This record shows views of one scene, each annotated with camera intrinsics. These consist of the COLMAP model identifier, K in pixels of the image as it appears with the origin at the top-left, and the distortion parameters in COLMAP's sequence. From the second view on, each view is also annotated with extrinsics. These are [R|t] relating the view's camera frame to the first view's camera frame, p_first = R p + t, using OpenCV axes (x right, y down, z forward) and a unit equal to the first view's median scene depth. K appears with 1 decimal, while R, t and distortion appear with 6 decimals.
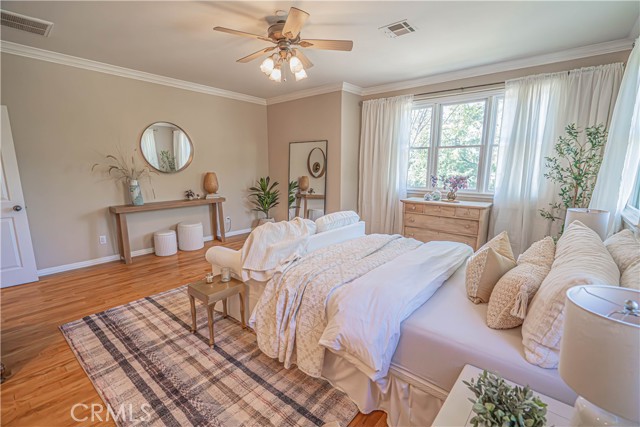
lens RADIAL K [[289.4, 0, 323.1], [0, 289.4, 215.2], [0, 0, 1]] dist [-0.008893, 0.003444]
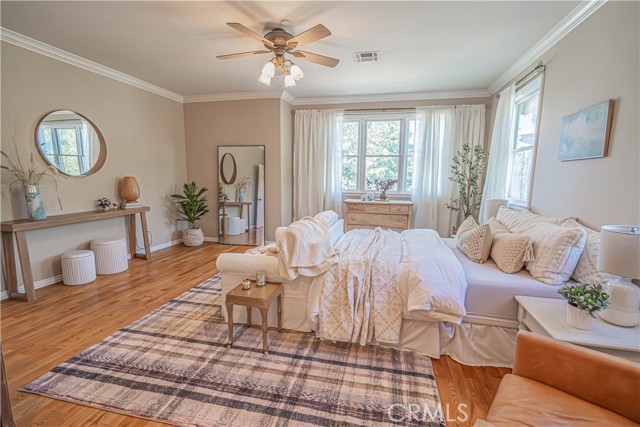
lens RADIAL K [[289.4, 0, 320.1], [0, 289.4, 219.1], [0, 0, 1]] dist [-0.008893, 0.003444]
pose [[0.894415, -0.059661, 0.443242, -0.525972], [0.067500, 0.997717, -0.001914, 0.022269], [-0.442116, 0.031630, 0.896400, 0.037476]]
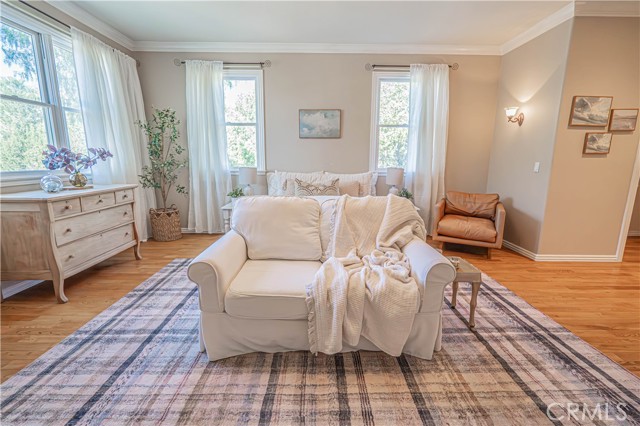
lens RADIAL K [[289.4, 0, 322.7], [0, 289.4, 219.6], [0, 0, 1]] dist [-0.008893, 0.003444]
pose [[-0.650433, -0.166426, 0.741107, -0.675608], [0.119703, 0.941049, 0.316382, -0.197249], [-0.750072, 0.294498, -0.592168, 1.591364]]
